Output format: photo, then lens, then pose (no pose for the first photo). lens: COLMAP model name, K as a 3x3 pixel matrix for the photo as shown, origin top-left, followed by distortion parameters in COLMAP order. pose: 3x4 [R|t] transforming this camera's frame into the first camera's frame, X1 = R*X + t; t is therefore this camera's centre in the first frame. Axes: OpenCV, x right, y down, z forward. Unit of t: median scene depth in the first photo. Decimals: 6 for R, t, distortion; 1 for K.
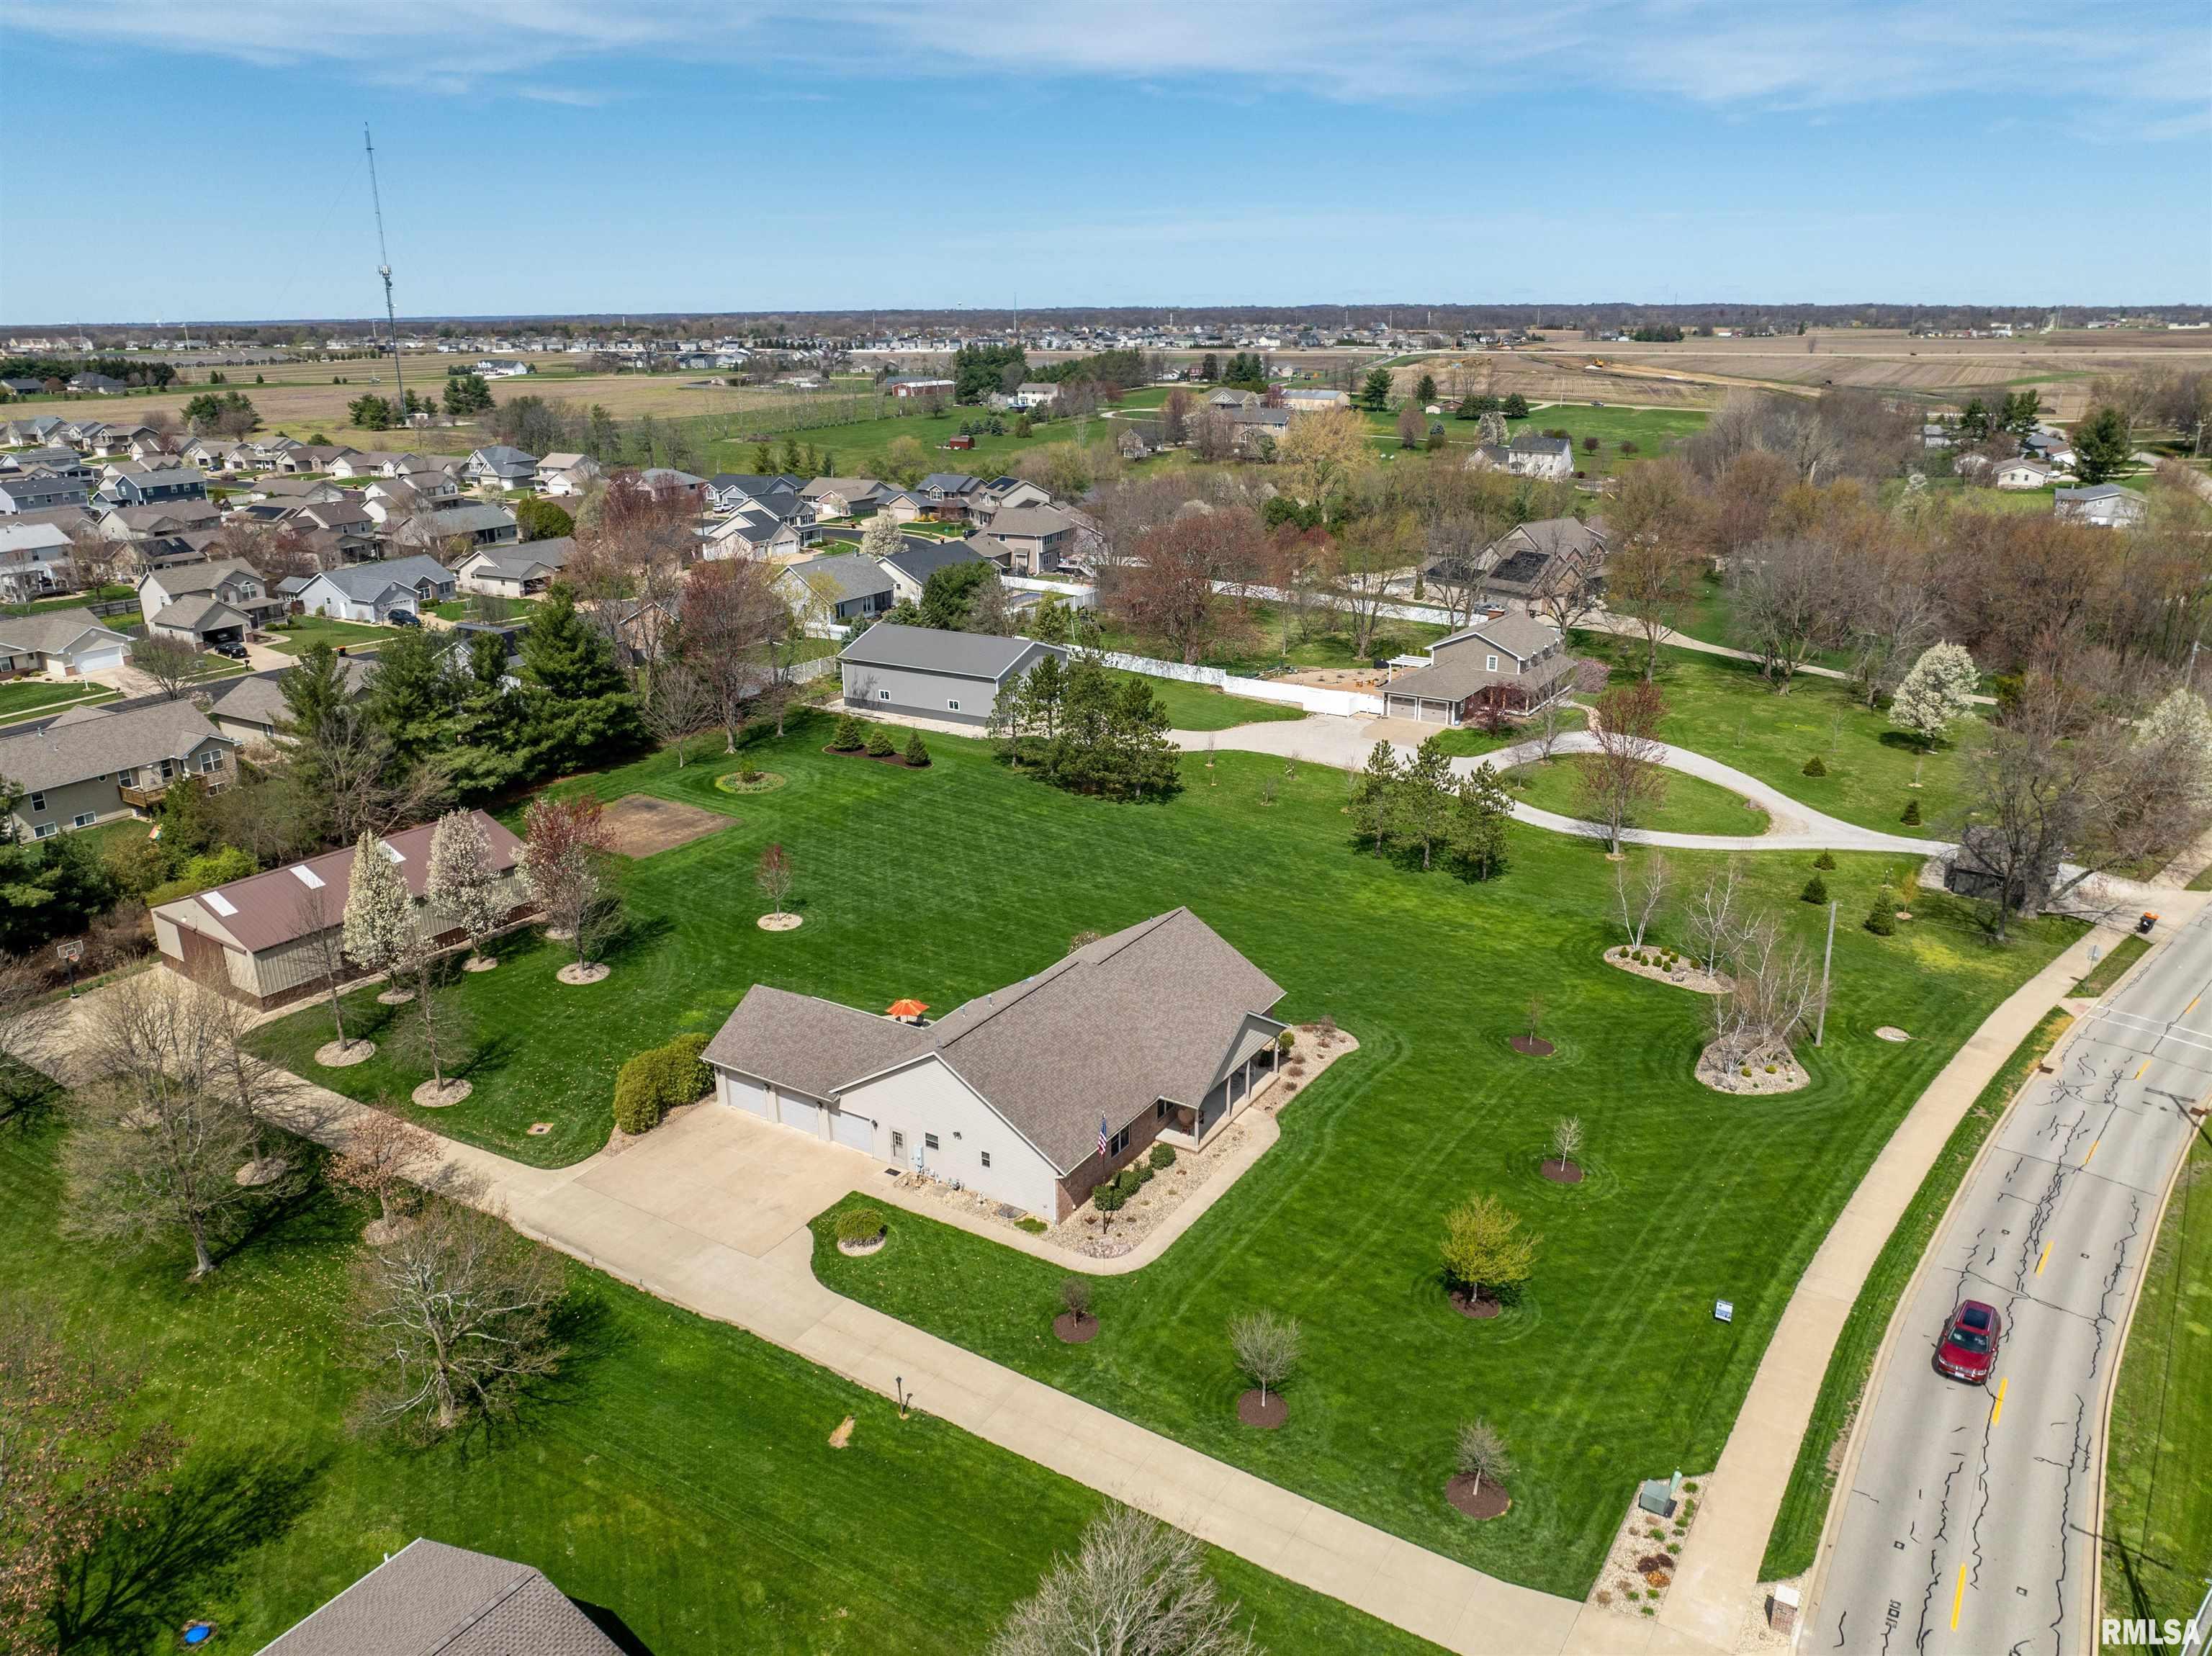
lens RADIAL K [[1571.7, 0, 1102.8], [0, 1571.7, 787.1], [0, 0, 1]] dist [-0.040402, 0.001511]
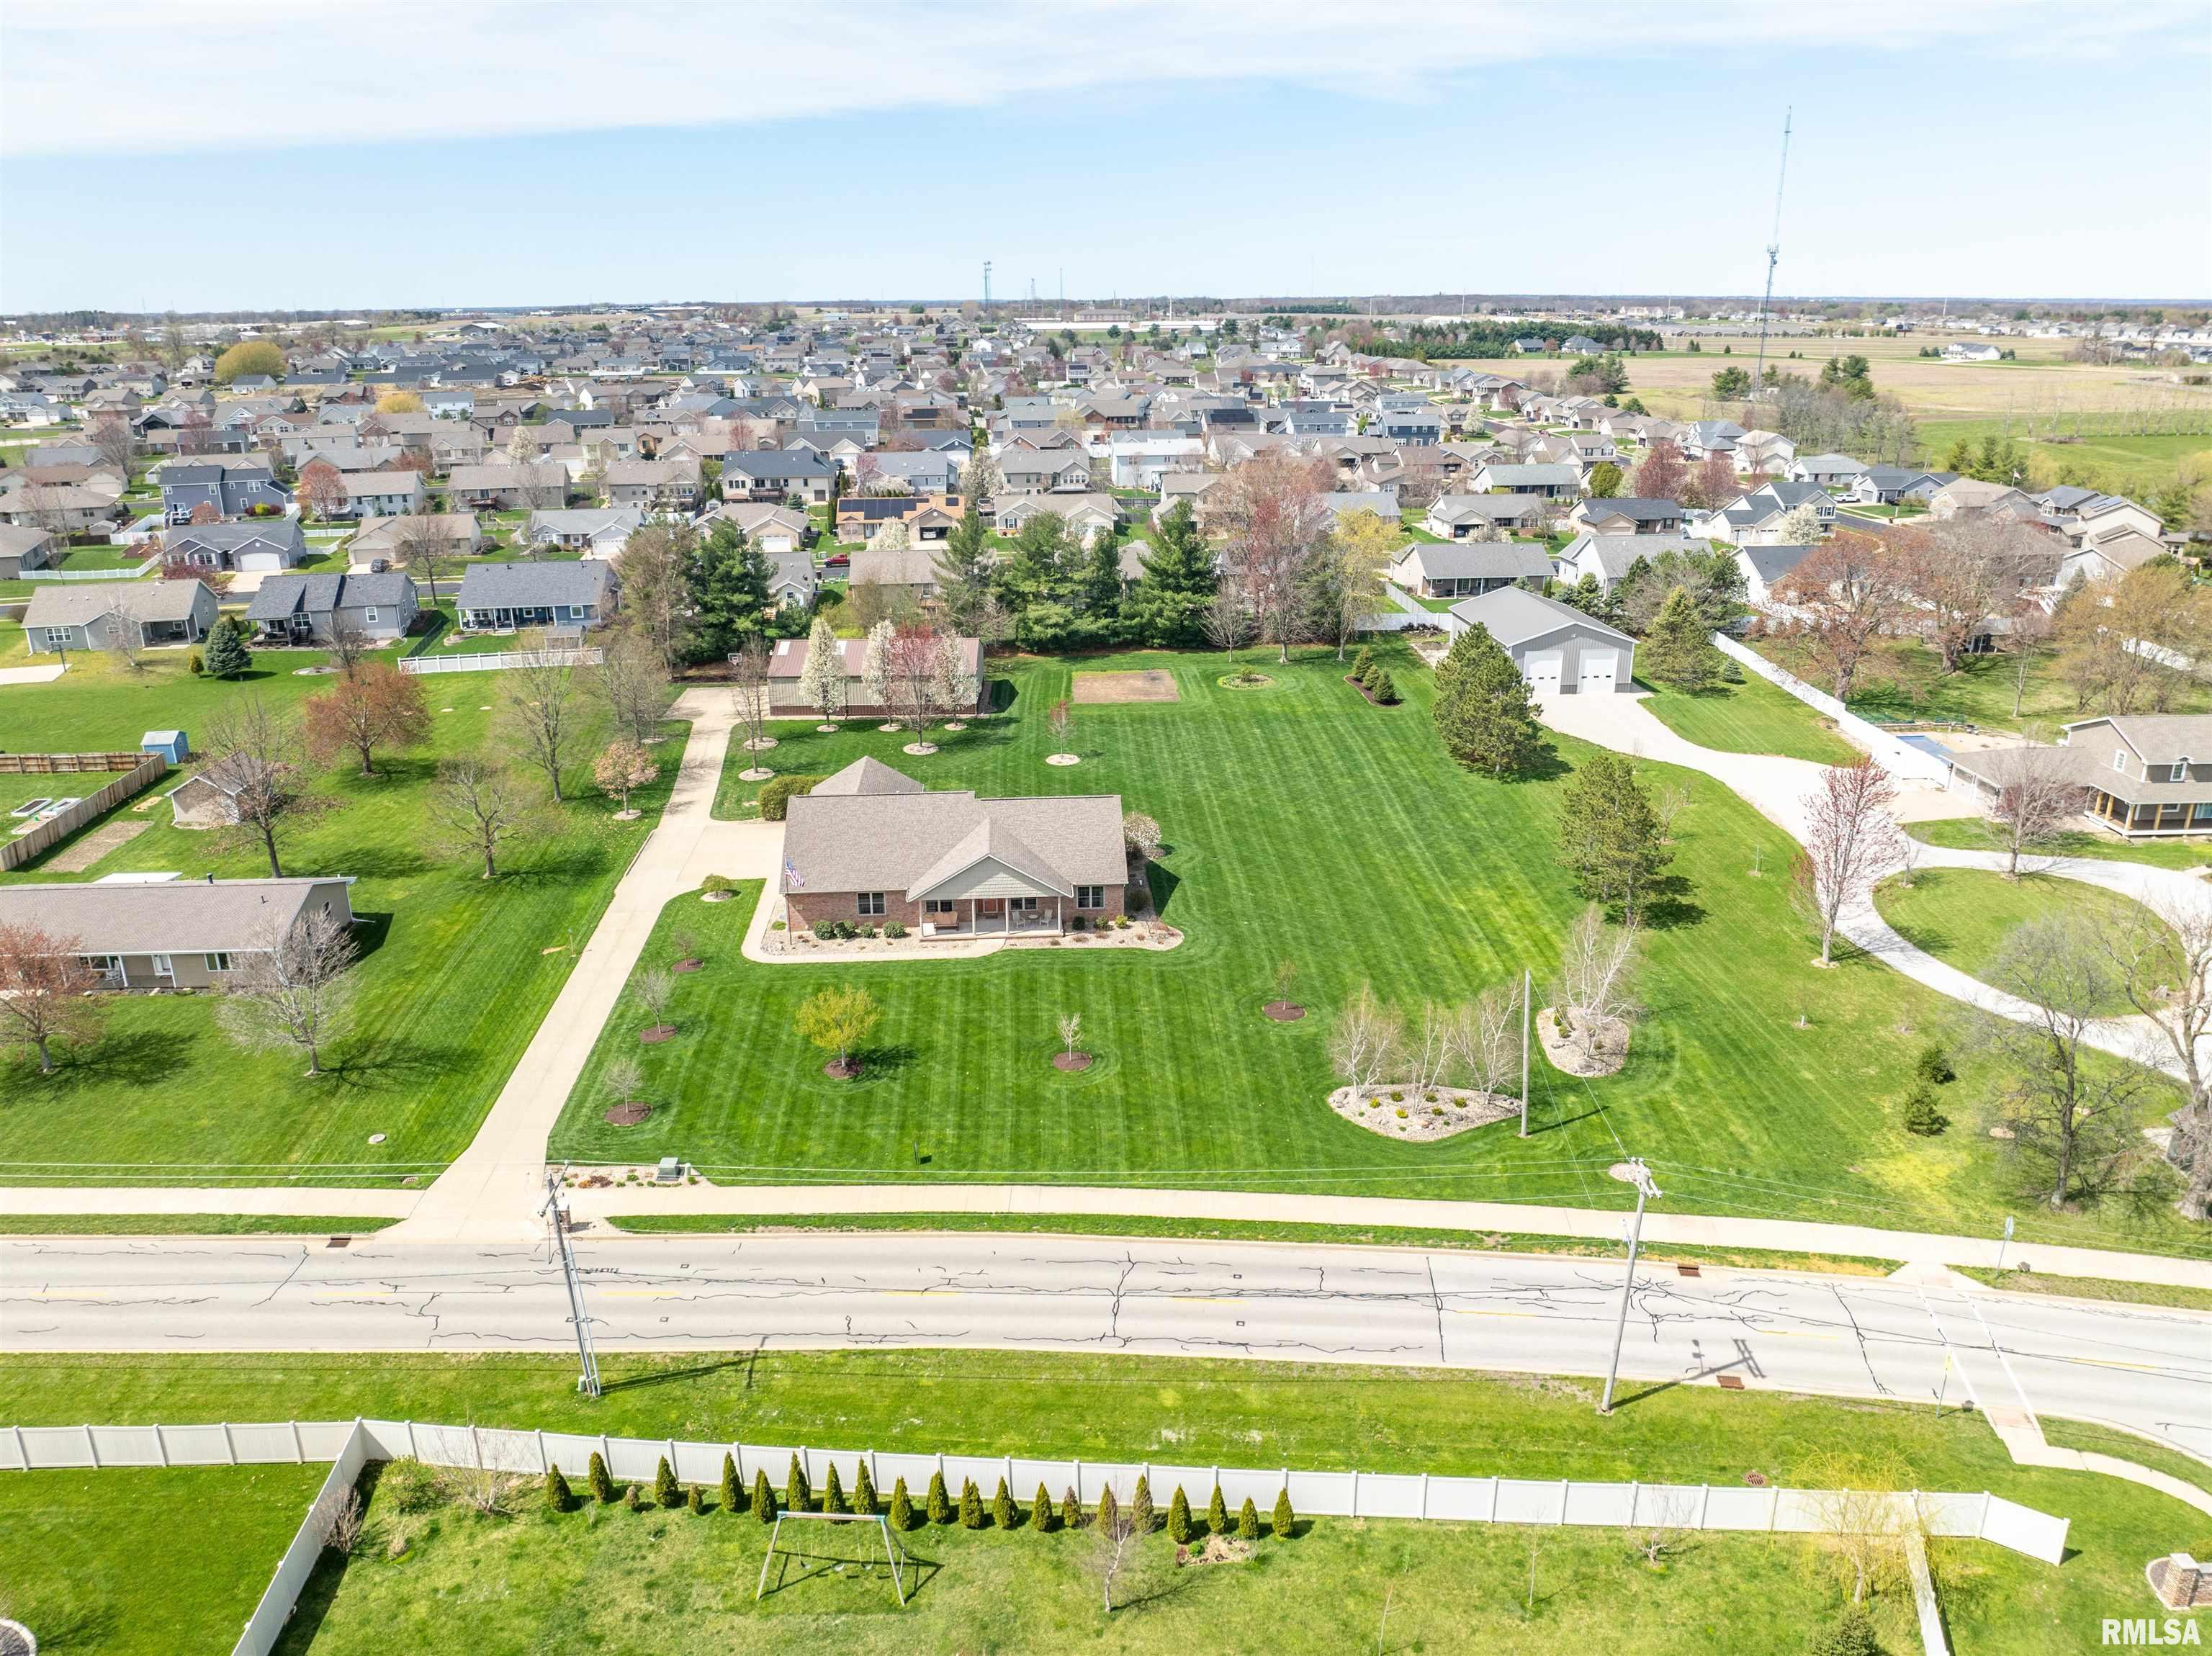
lens RADIAL K [[1571.7, 0, 1102.8], [0, 1571.7, 787.1], [0, 0, 1]] dist [-0.040402, 0.001511]
pose [[0.583792, 0.248984, -0.772783, 0.812924], [-0.238463, 0.962420, 0.129938, -0.068593], [0.776094, 0.108424, 0.621226, 0.214822]]
